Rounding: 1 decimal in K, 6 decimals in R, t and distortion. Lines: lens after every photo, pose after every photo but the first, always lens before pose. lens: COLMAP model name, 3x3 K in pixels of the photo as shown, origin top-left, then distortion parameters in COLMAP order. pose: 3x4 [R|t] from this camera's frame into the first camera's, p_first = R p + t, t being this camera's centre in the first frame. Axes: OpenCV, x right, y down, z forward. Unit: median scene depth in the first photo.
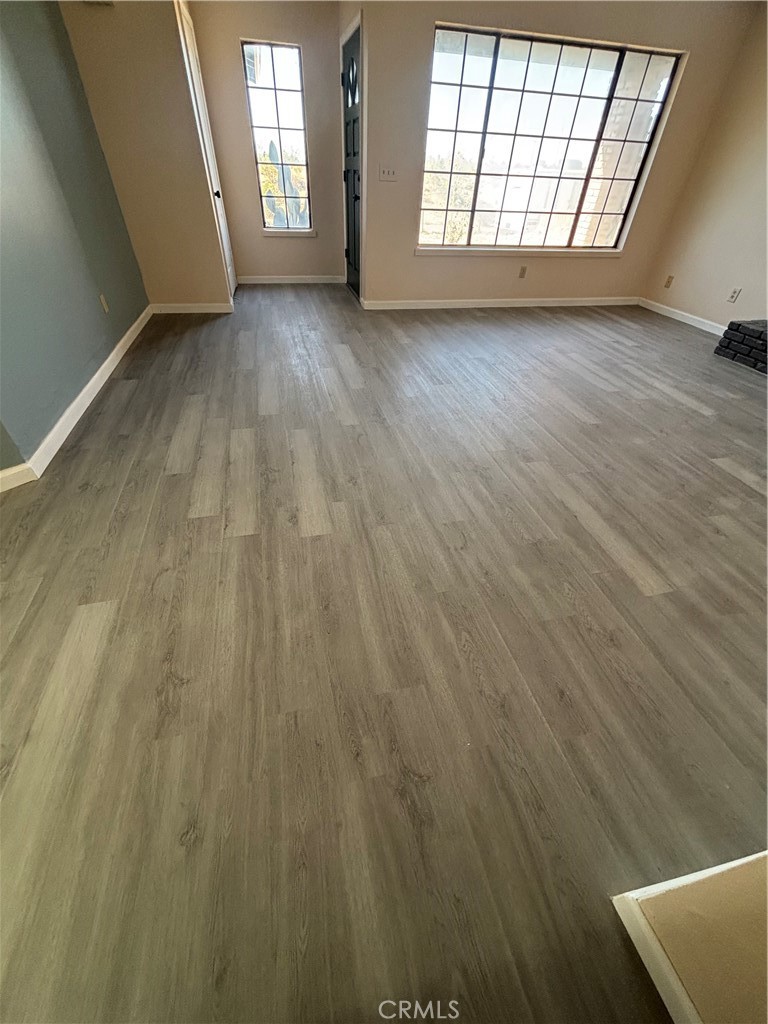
lens RADIAL K [[407.4, 0, 378.7], [0, 407.4, 511.6], [0, 0, 1]] dist [-0.003849, 0.000047]
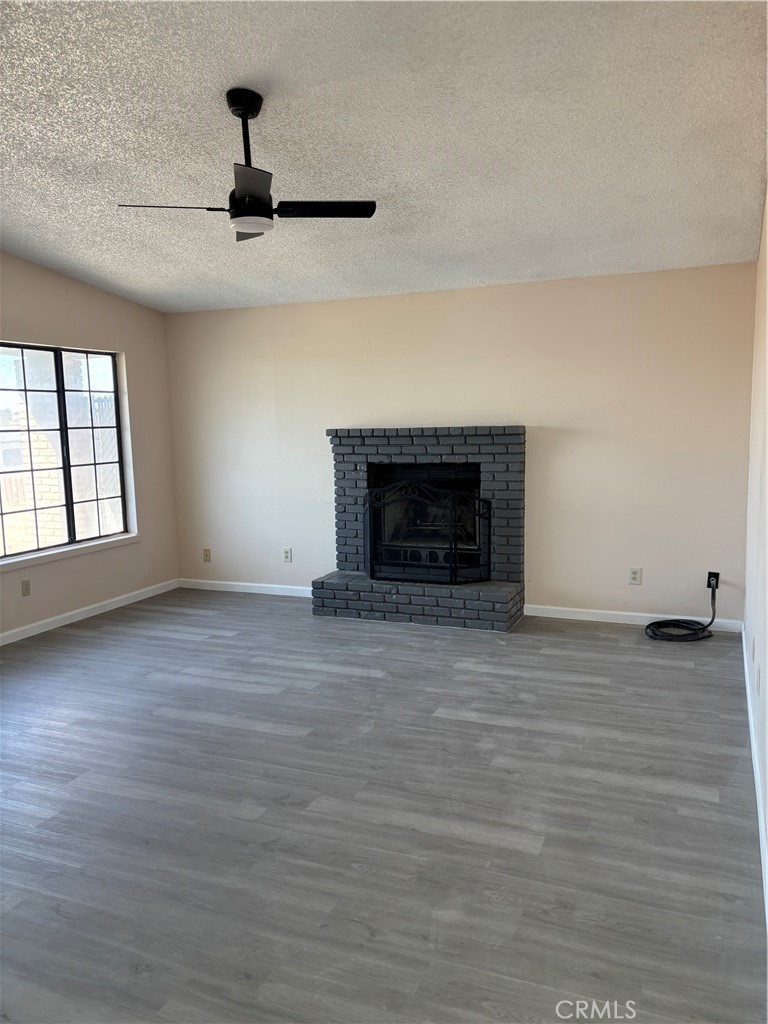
lens RADIAL K [[768.3, 0, 389.2], [0, 768.3, 516.7], [0, 0, 1]] dist [0.063854, -0.070940]
pose [[0.586079, -0.152252, 0.795821, -0.407489], [0.557131, 0.788880, -0.259373, -0.063923], [-0.588317, 0.595389, 0.547170, -0.111247]]
